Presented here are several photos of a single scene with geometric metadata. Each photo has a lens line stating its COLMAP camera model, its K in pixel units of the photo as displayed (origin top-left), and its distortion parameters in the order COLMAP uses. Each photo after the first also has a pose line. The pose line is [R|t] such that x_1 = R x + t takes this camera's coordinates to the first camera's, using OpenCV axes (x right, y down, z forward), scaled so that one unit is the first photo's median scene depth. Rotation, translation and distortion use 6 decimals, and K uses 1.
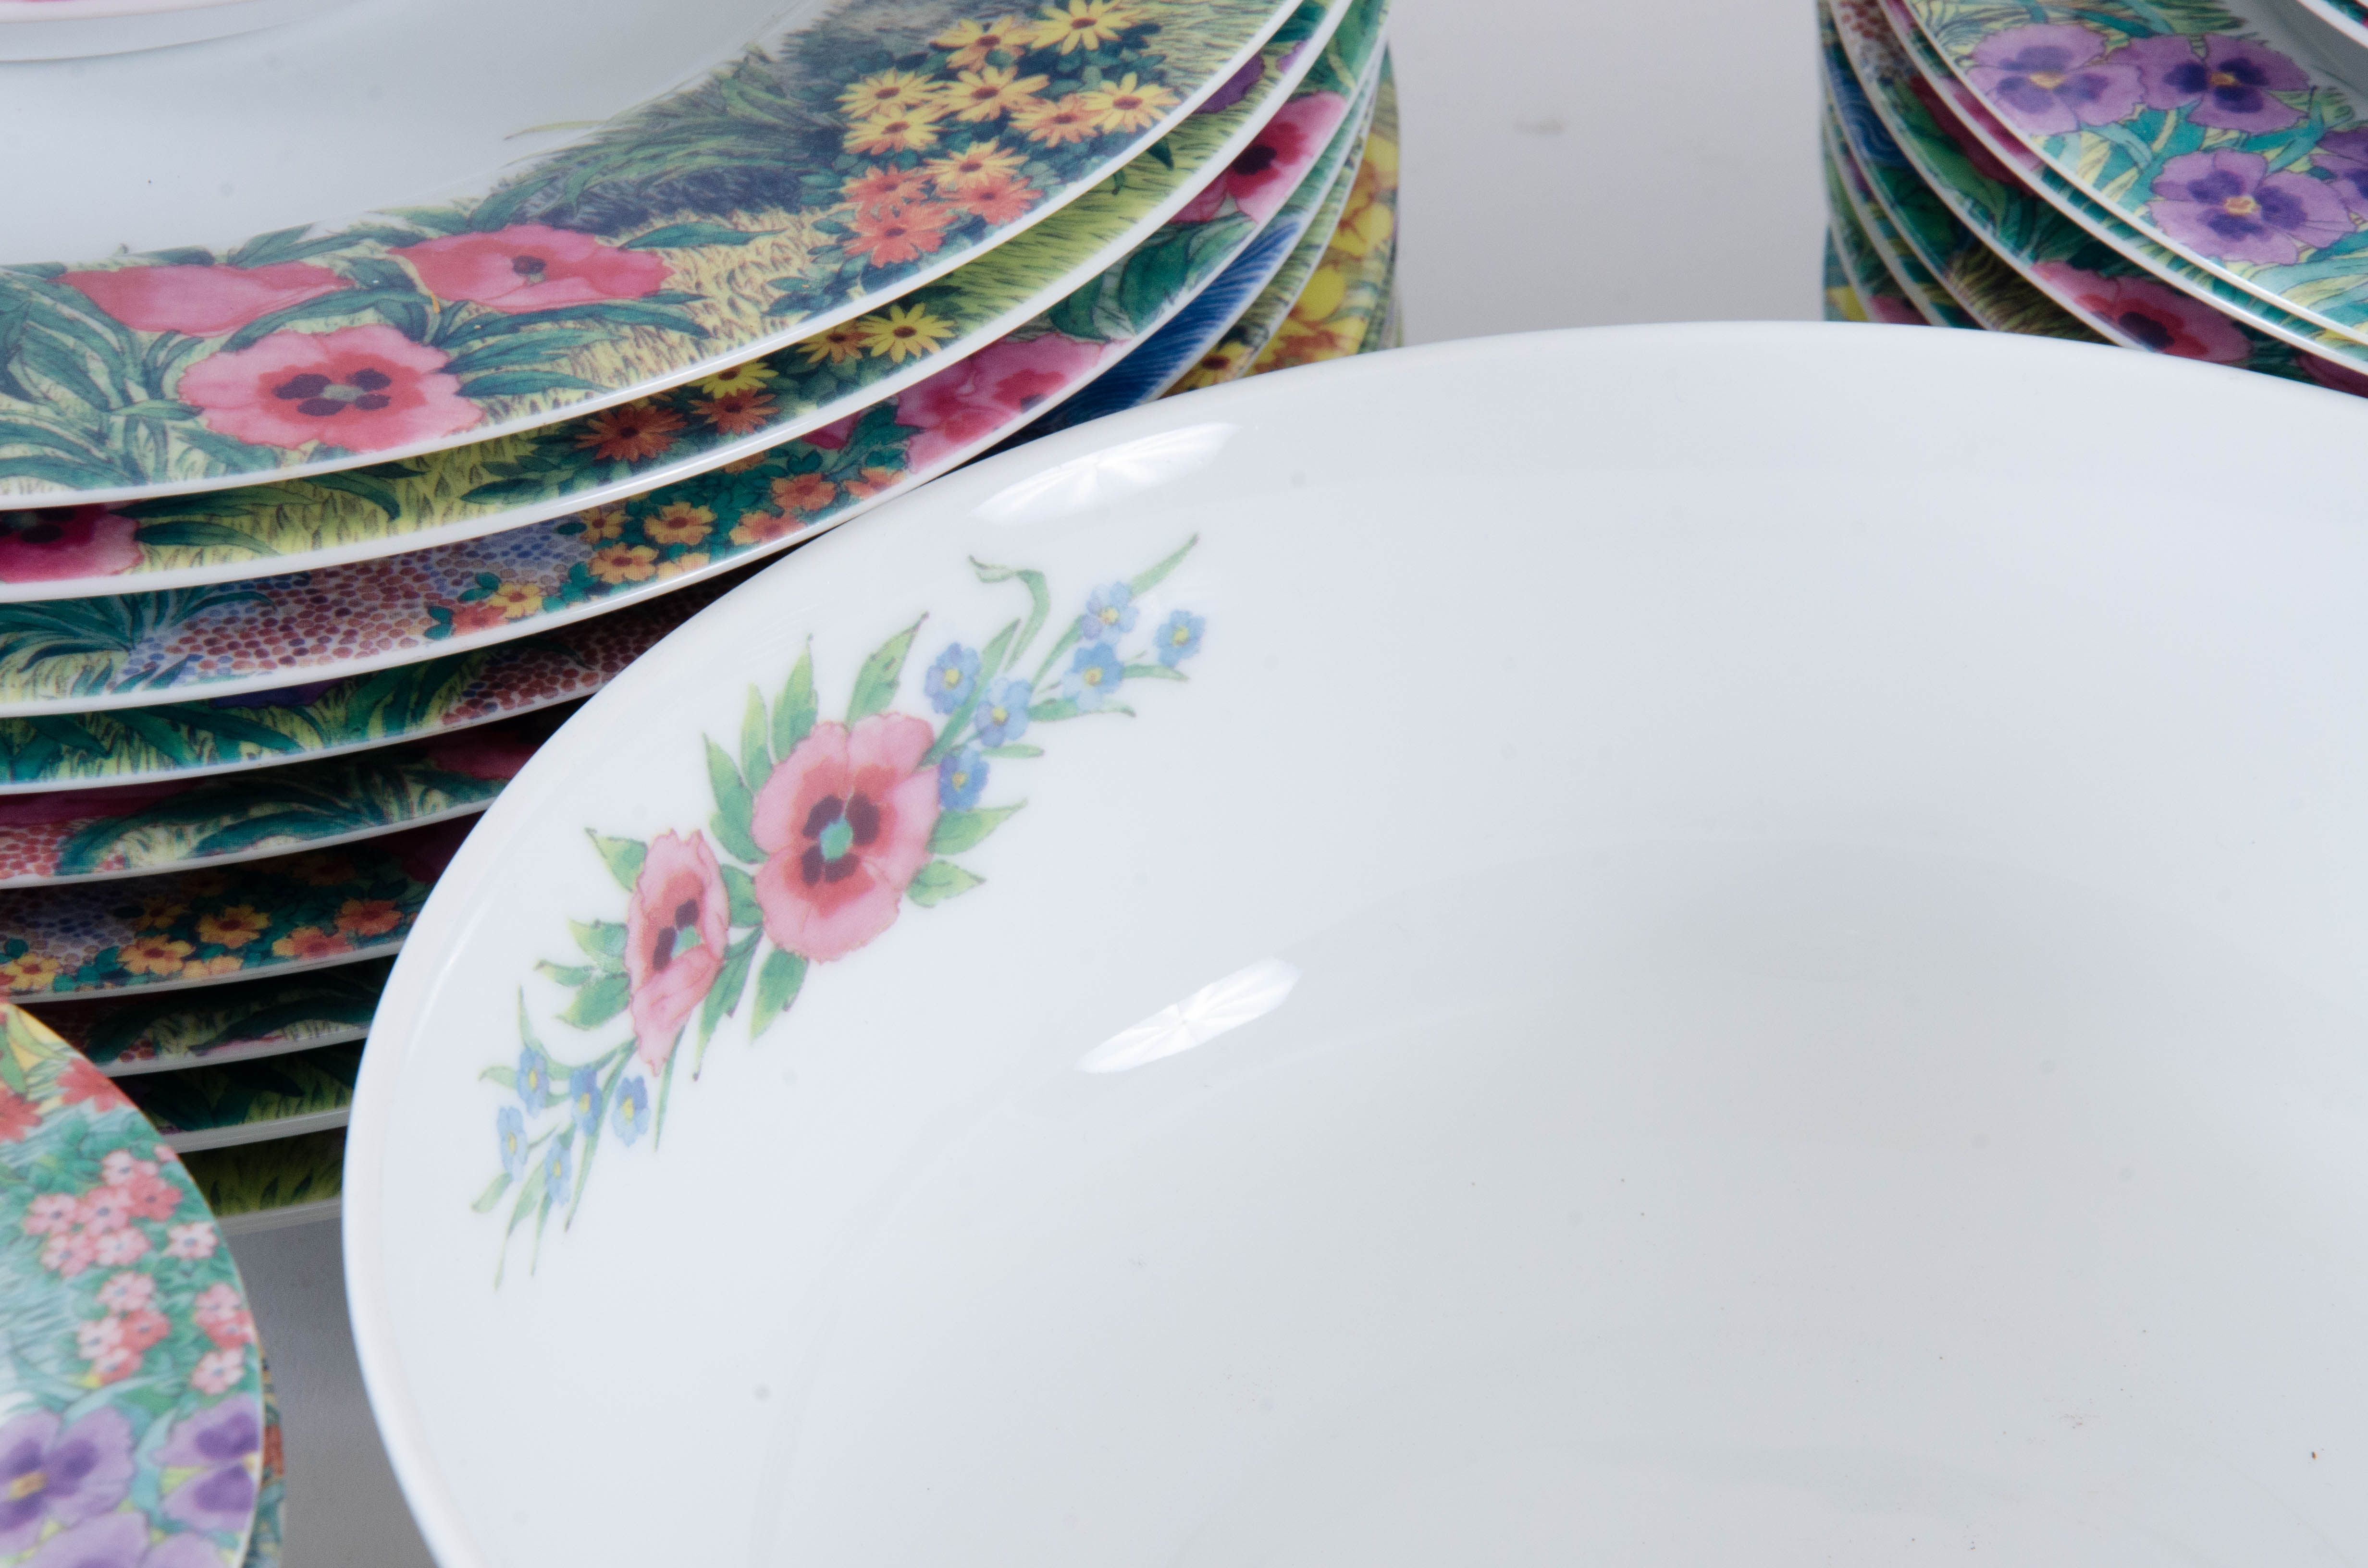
lens RADIAL K [[9714.5, 0, 1184.0], [0, 9714.5, 784.0], [0, 0, 1]] dist [1.043562, 0.380605]
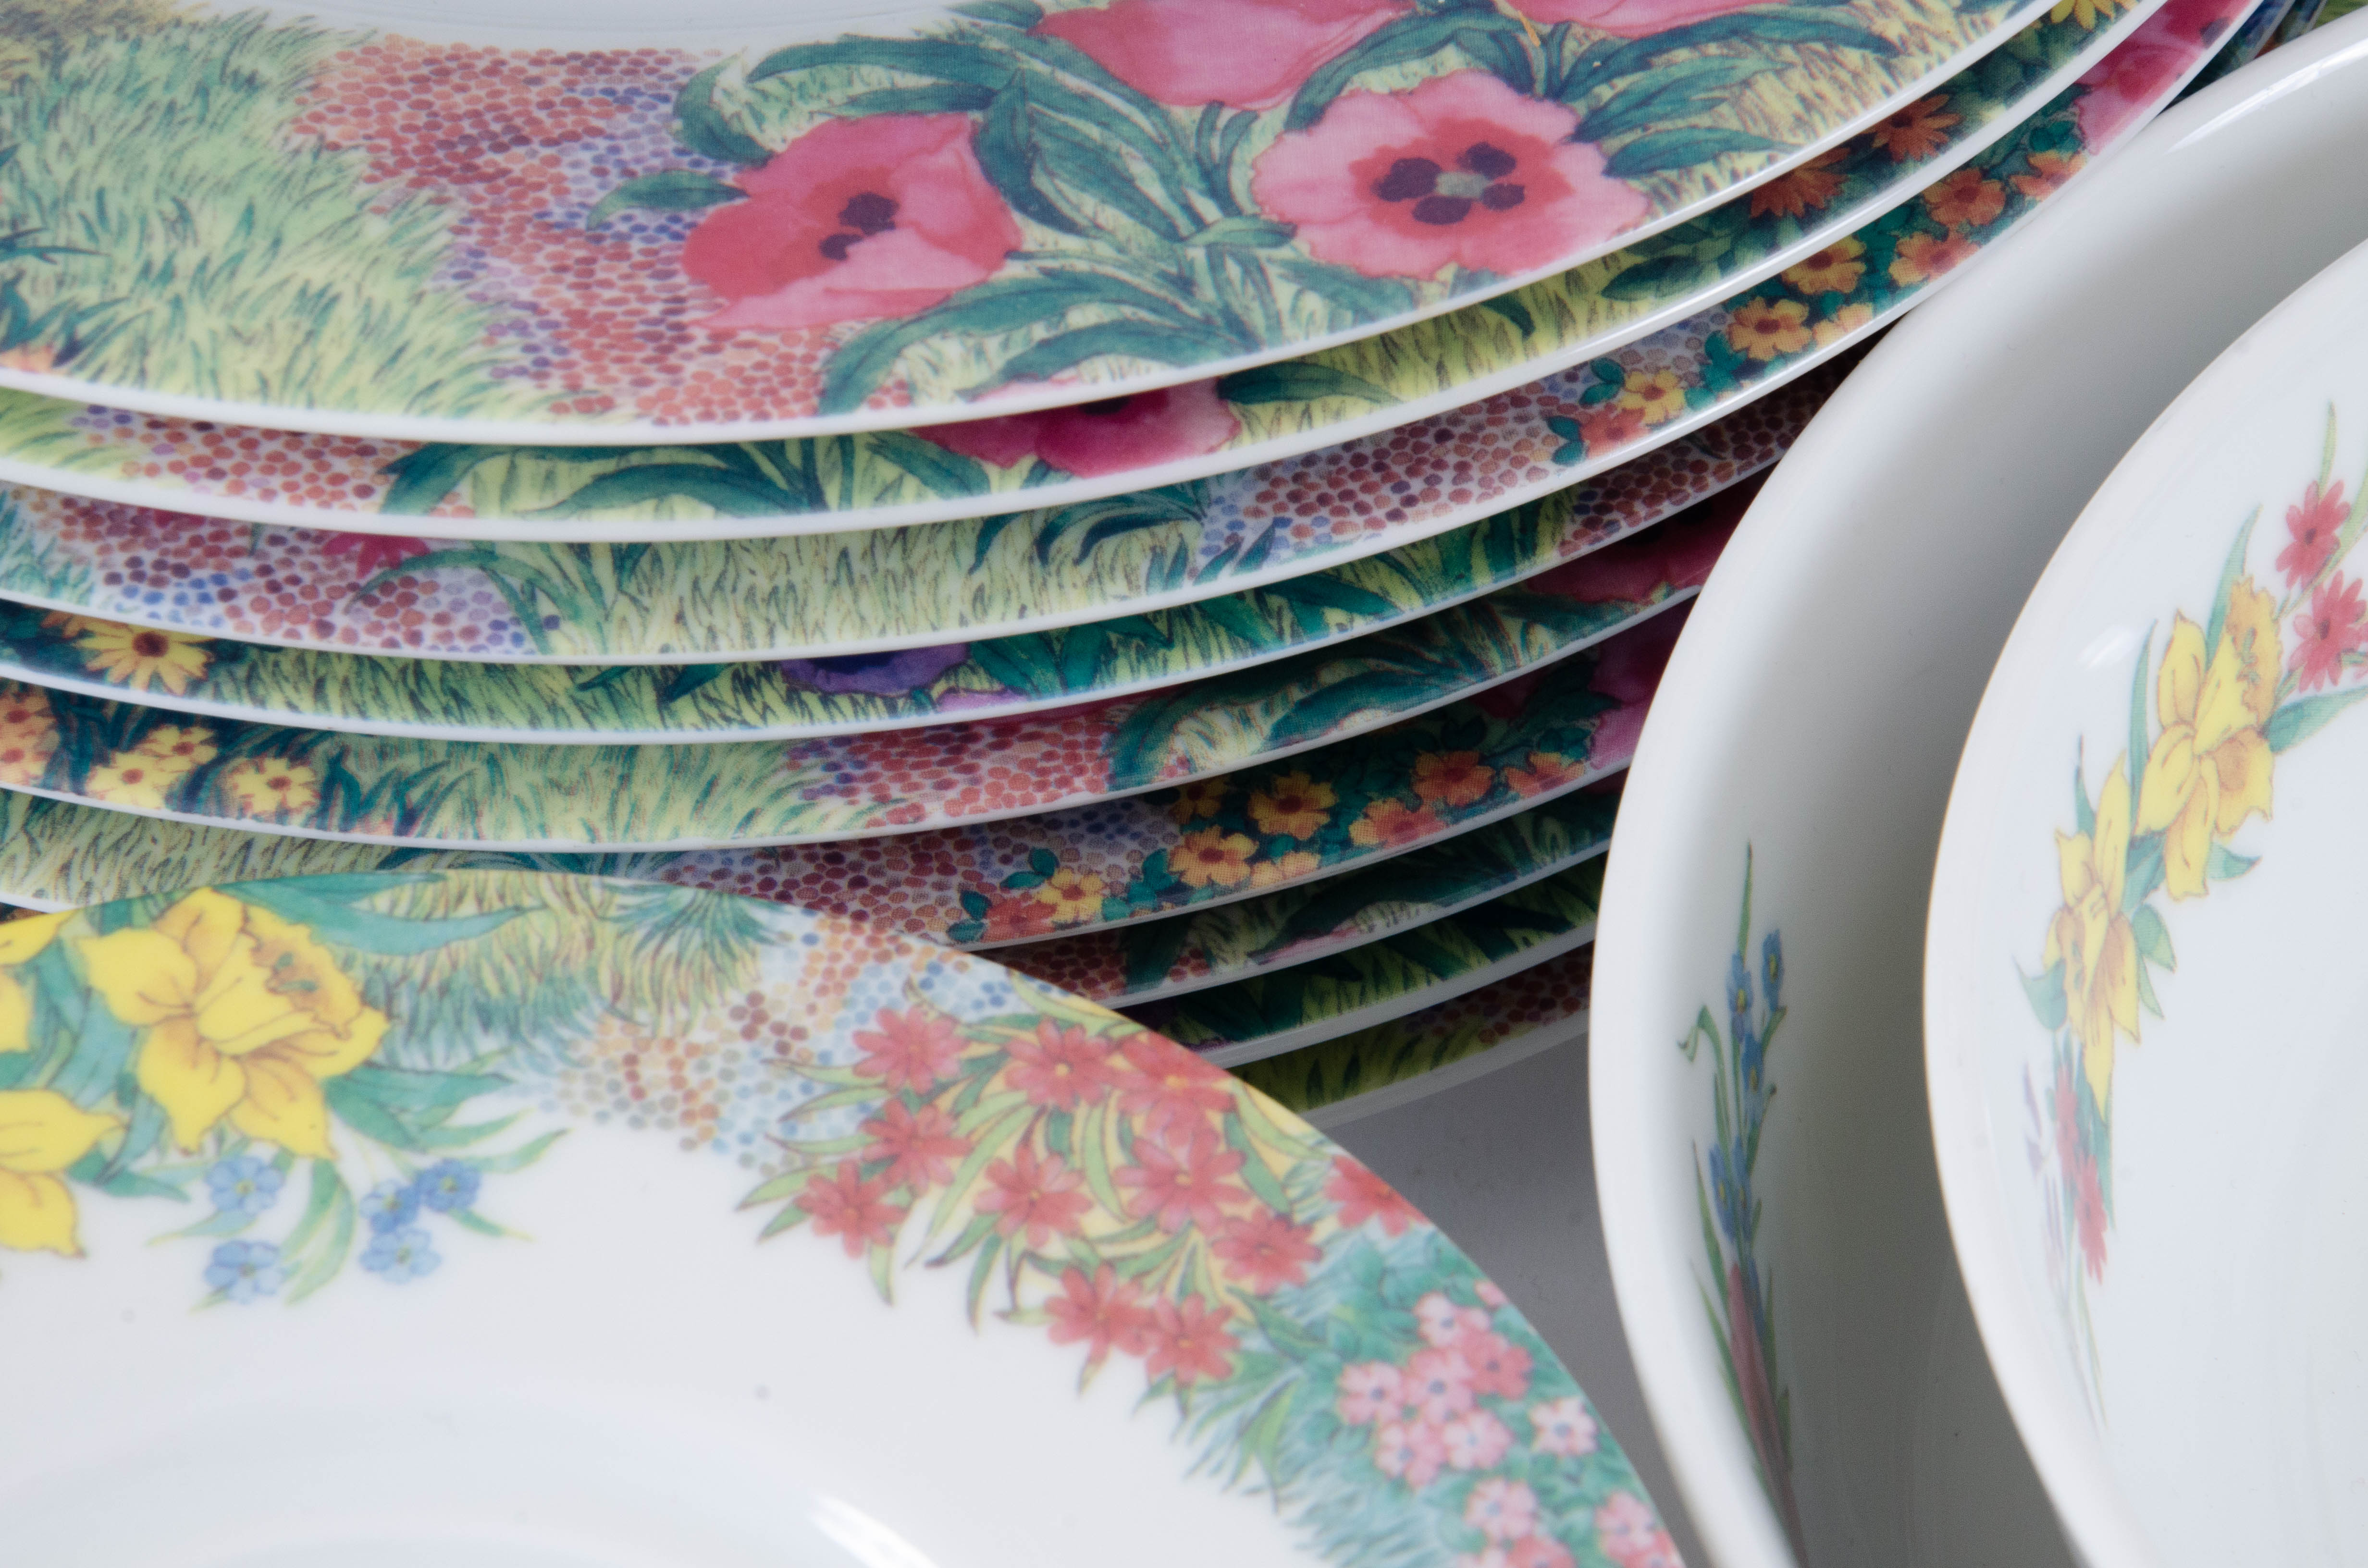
lens RADIAL K [[9714.5, 0, 1184.0], [0, 9714.5, 784.0], [0, 0, 1]] dist [1.043562, 0.380605]
pose [[0.993073, -0.087519, 0.078401, -0.171621], [0.071906, 0.980371, 0.183581, -0.136512], [-0.092929, -0.176672, 0.979873, 0.227119]]
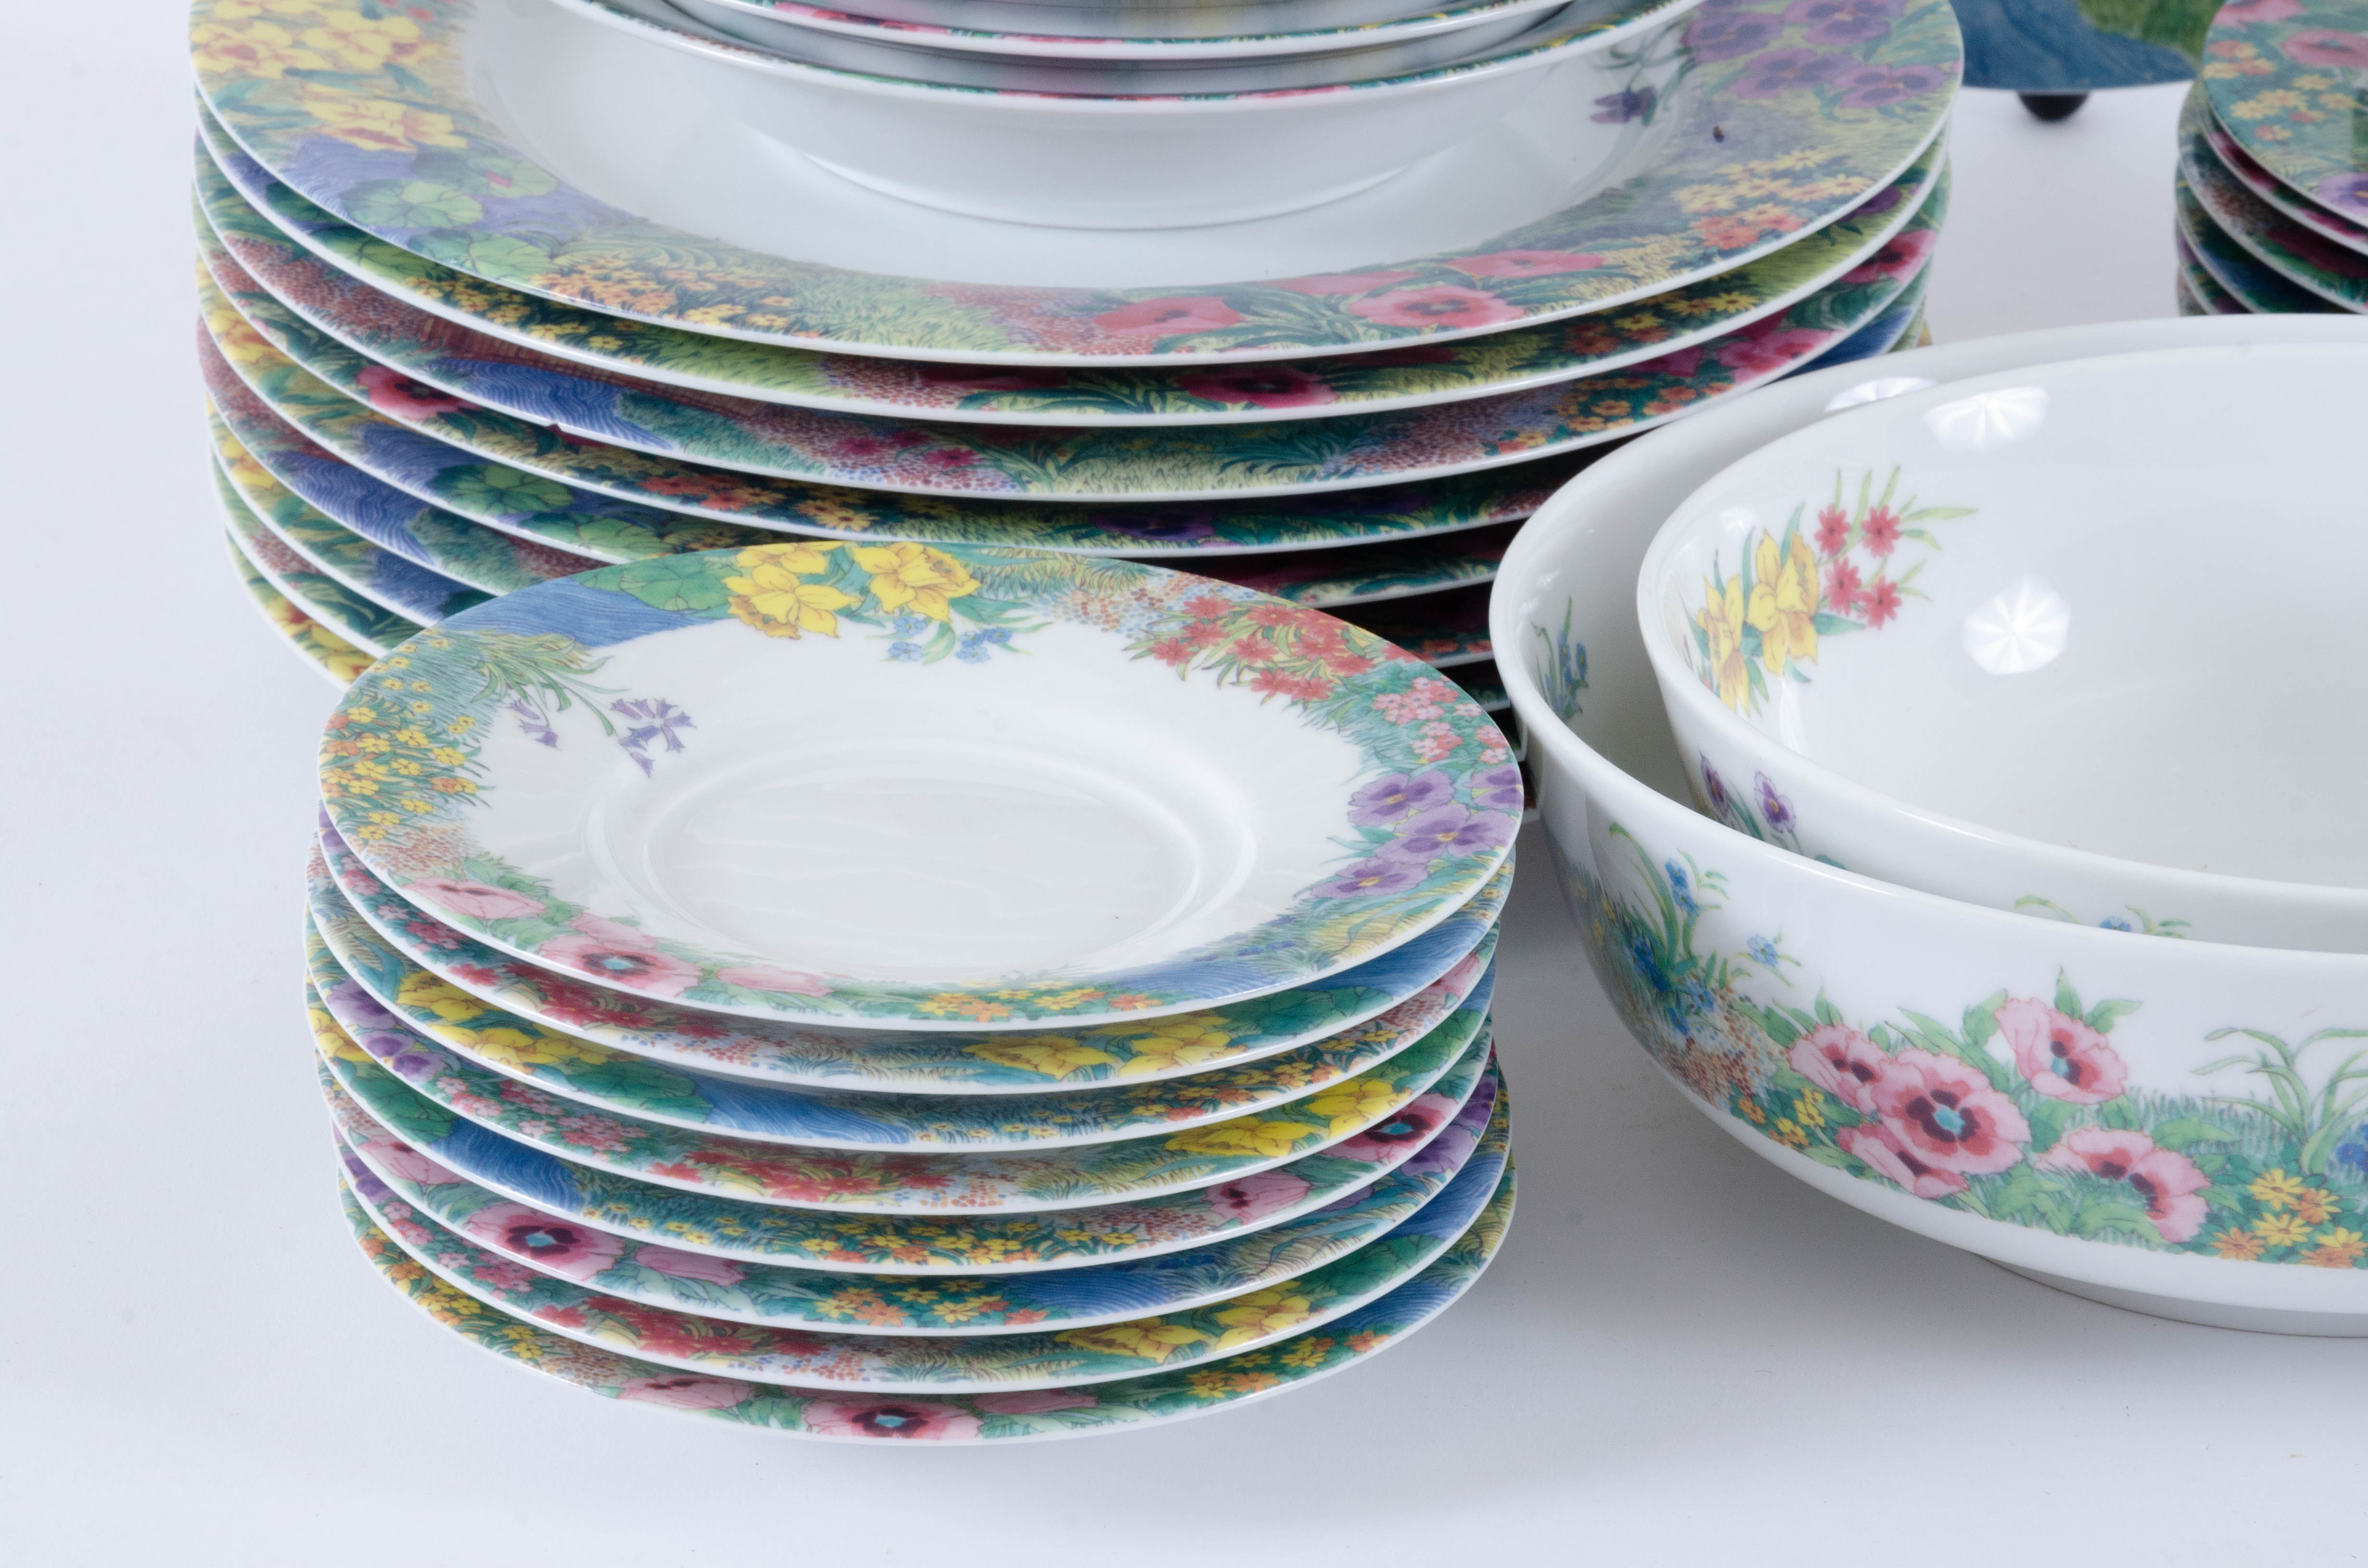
lens RADIAL K [[9336.6, 0, 1178.9], [0, 9336.6, 815.4], [0, 0, 1]] dist [1.037372, 8.589287]
pose [[0.996488, -0.032987, 0.076966, -0.261876], [0.049106, 0.974705, -0.218033, 0.407032], [-0.067827, 0.221047, 0.972902, -0.598090]]
